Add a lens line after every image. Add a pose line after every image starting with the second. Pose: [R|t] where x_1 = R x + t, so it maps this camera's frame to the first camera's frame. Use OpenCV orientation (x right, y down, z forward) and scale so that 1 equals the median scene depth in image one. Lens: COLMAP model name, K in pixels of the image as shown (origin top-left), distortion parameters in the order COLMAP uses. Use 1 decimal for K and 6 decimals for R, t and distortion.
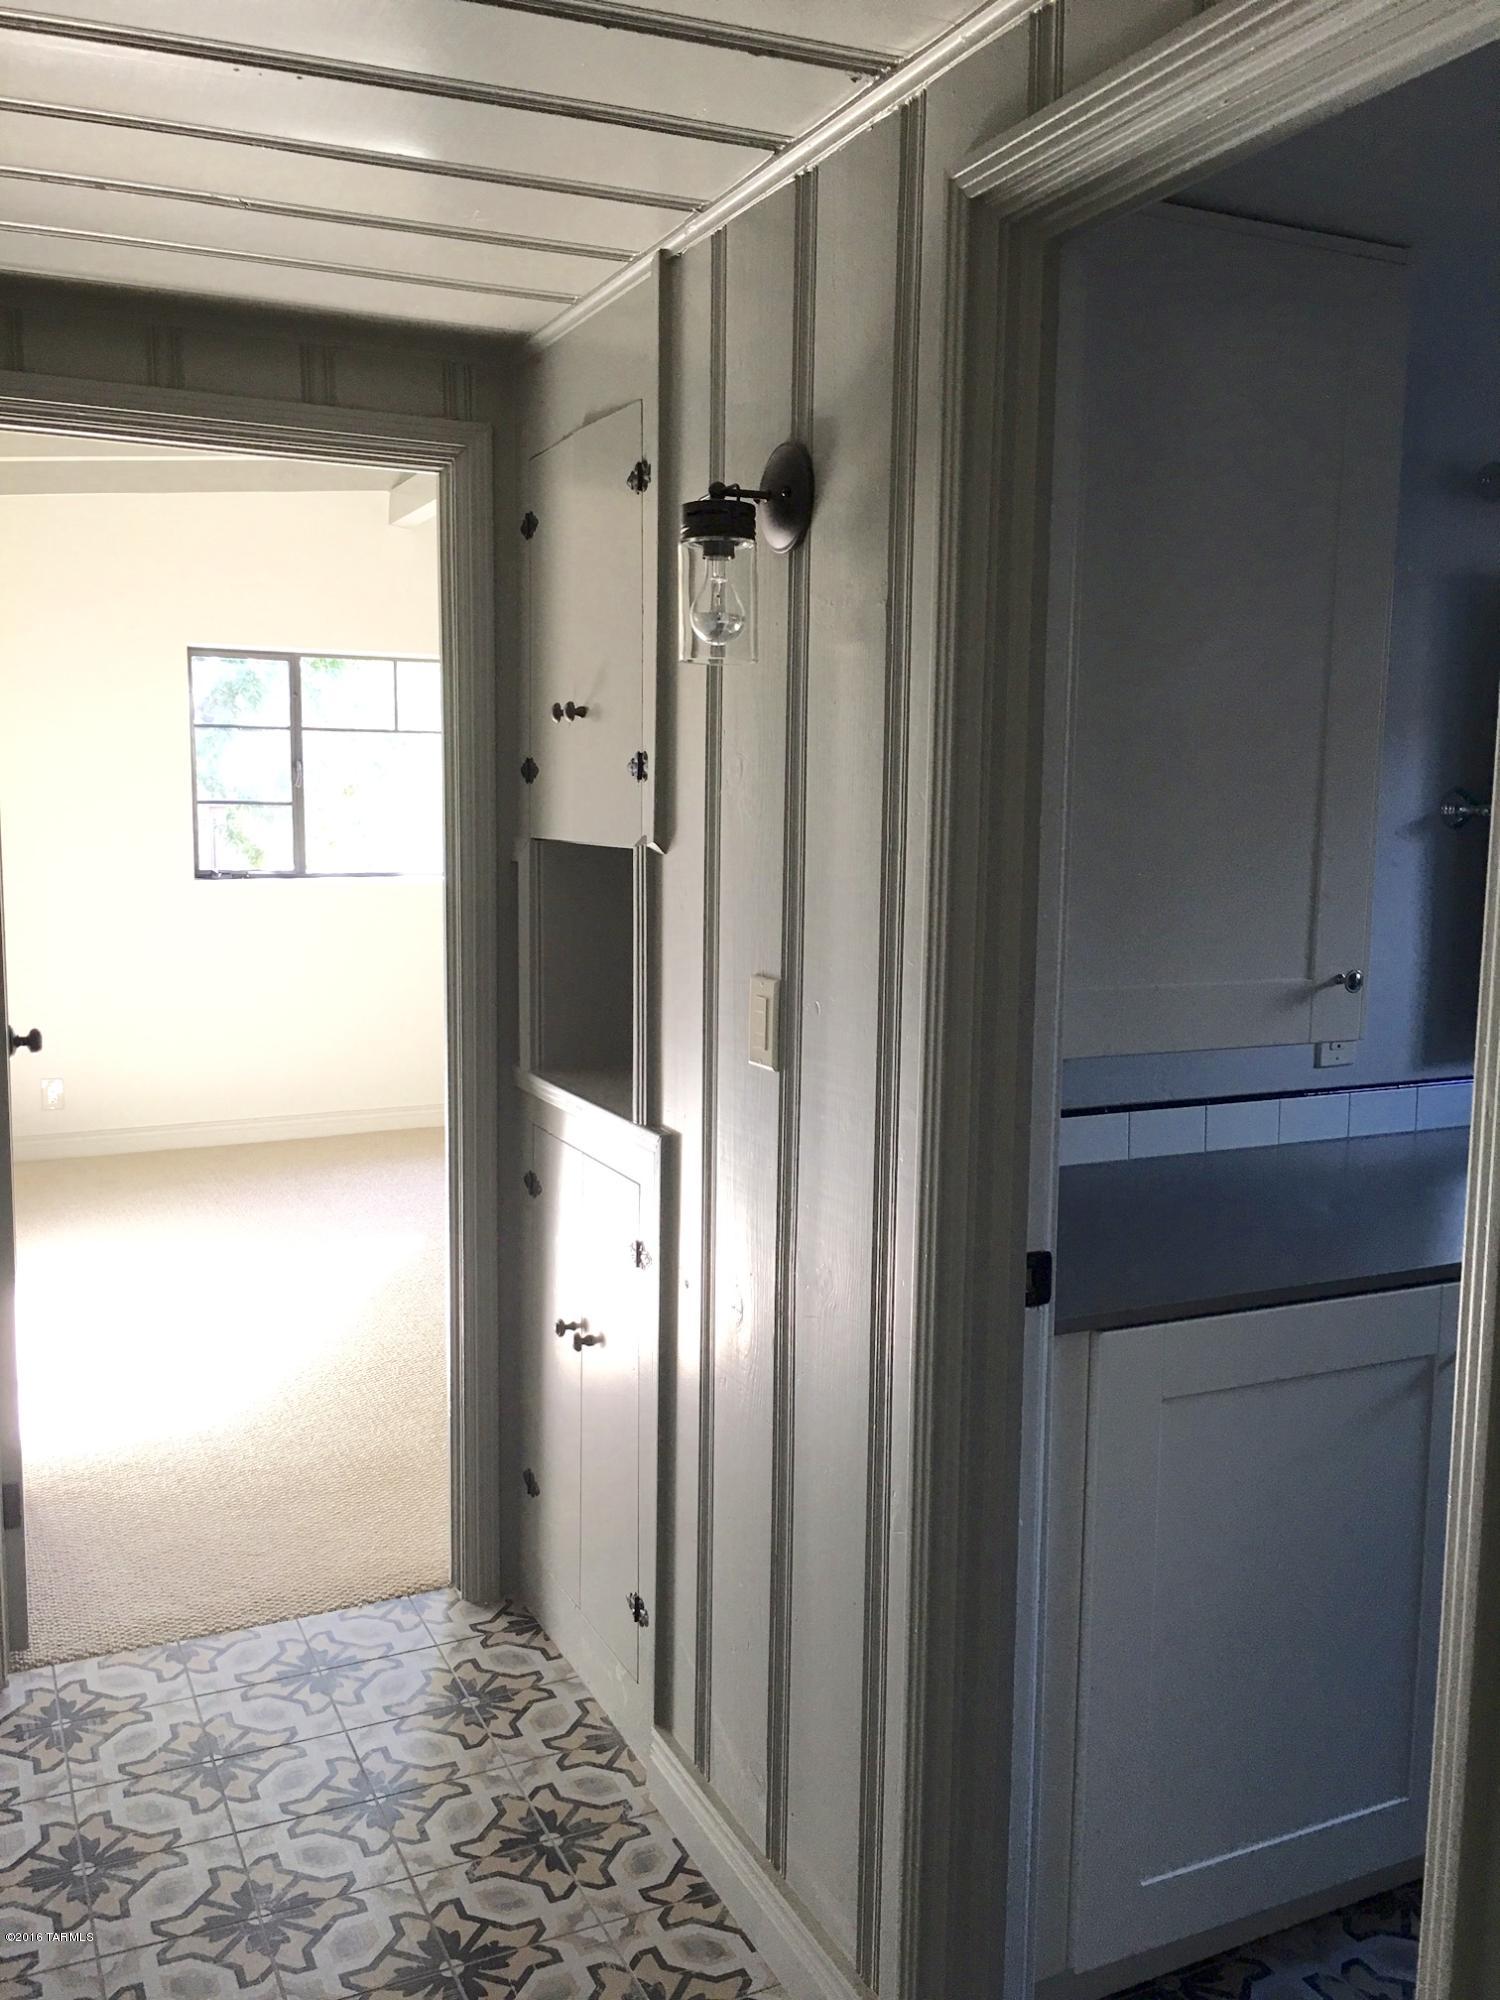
lens RADIAL K [[1712.3, 0, 749.5], [0, 1712.3, 987.0], [0, 0, 1]] dist [0.050268, -0.015887]
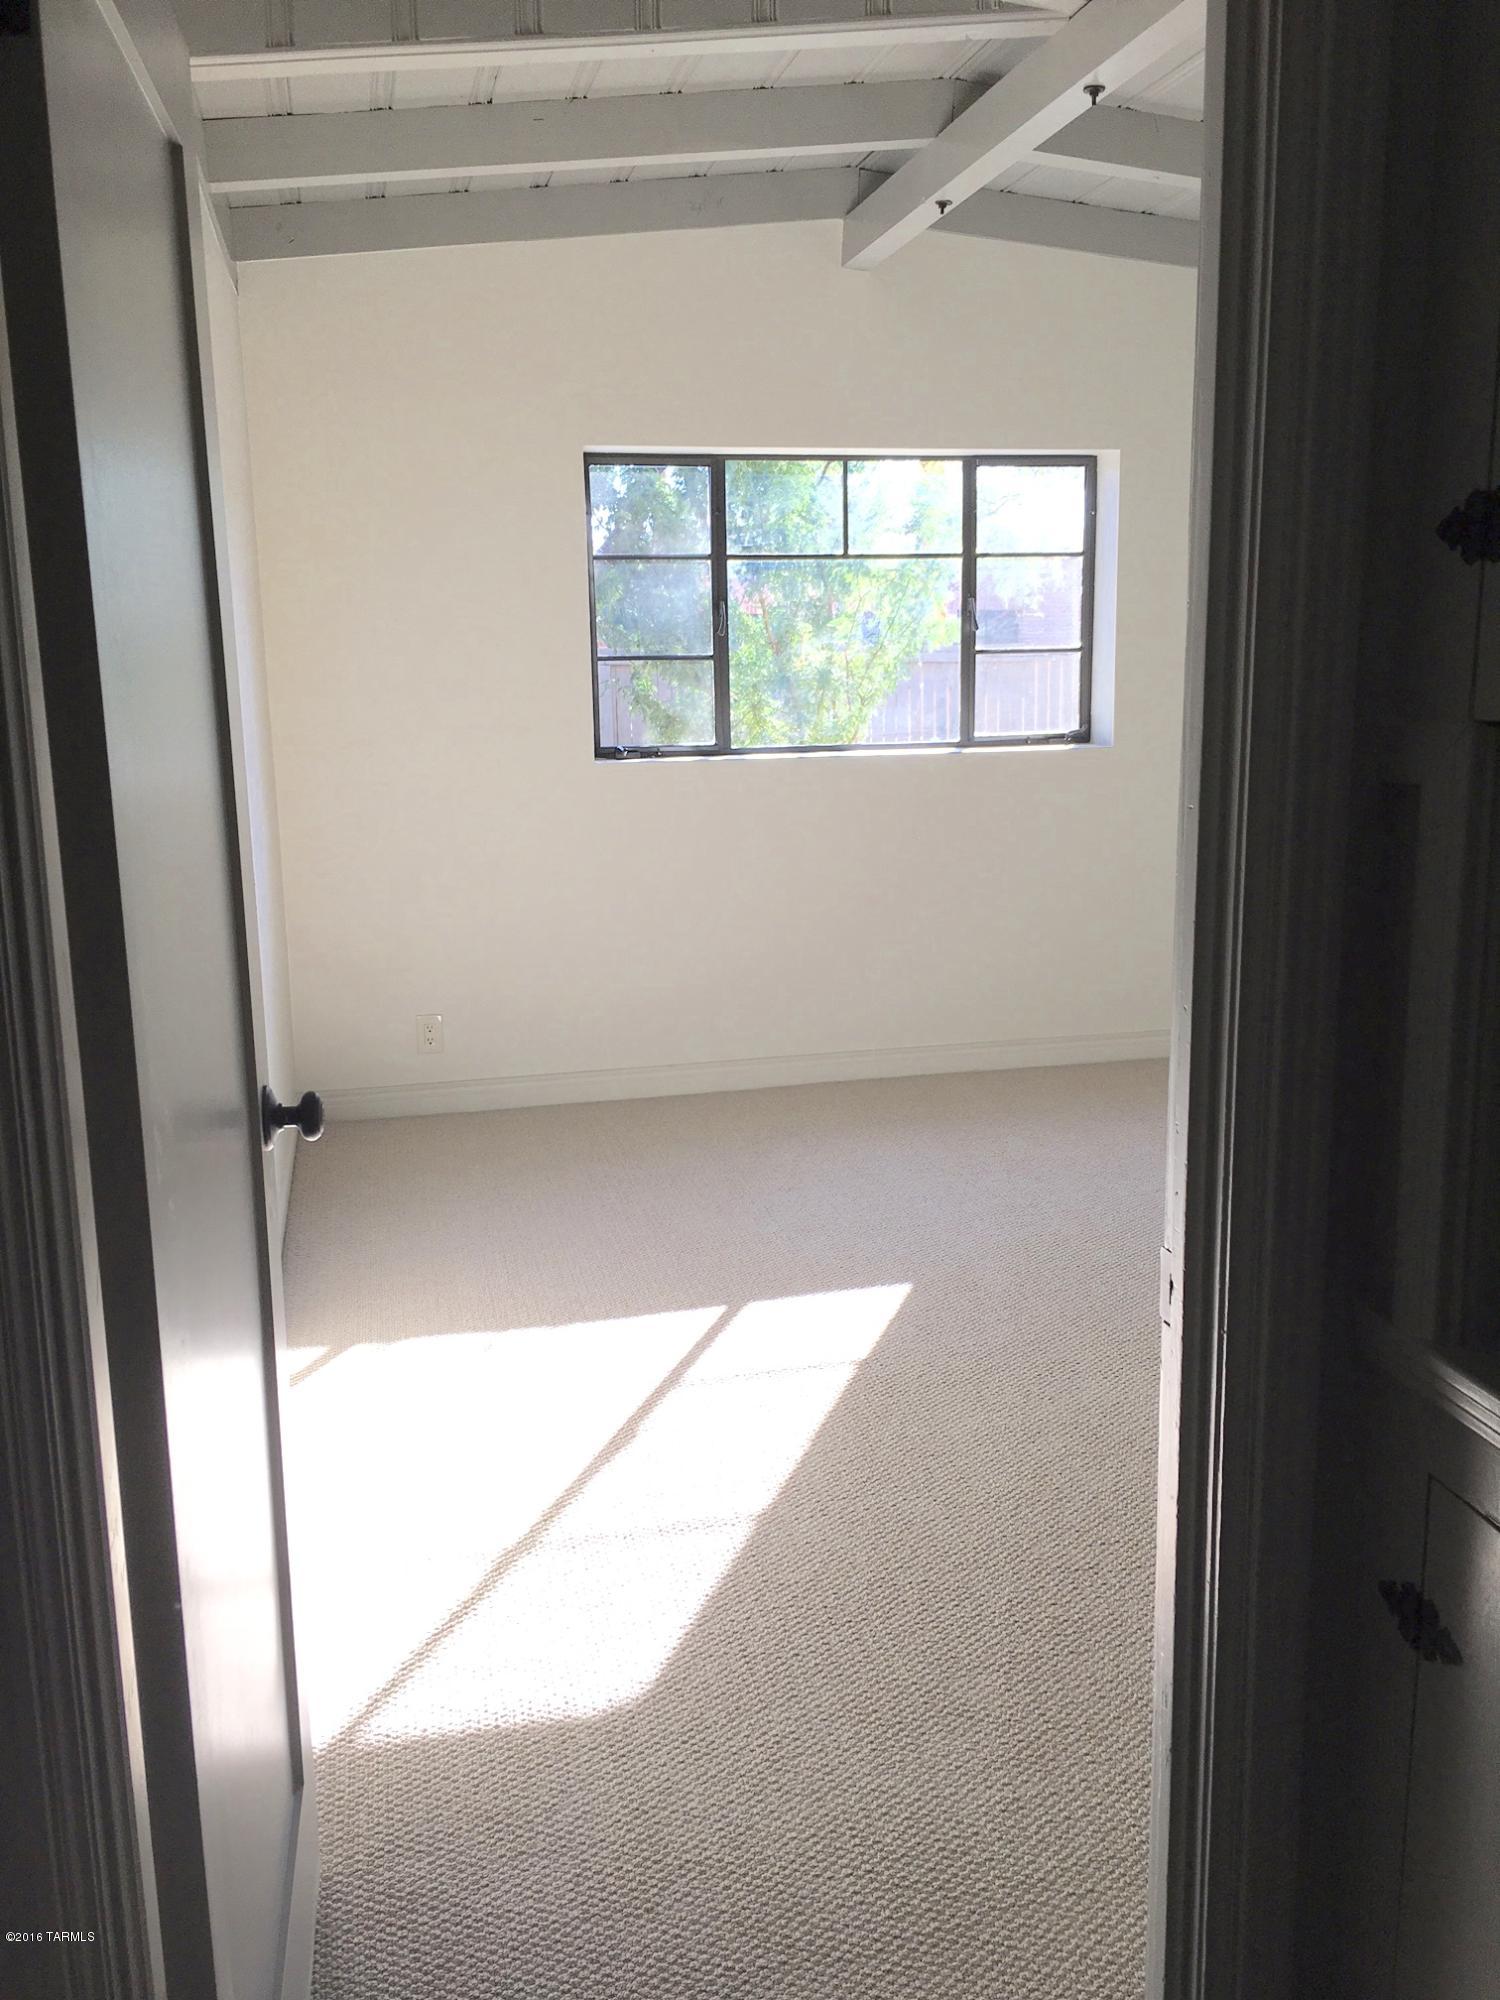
lens RADIAL K [[1712.3, 0, 749.5], [0, 1712.3, 987.0], [0, 0, 1]] dist [0.050268, -0.015887]
pose [[0.974946, 0.017210, -0.221776, -0.080094], [0.001752, 0.996377, 0.085025, -0.025676], [0.222436, -0.083284, 0.971384, 0.252398]]
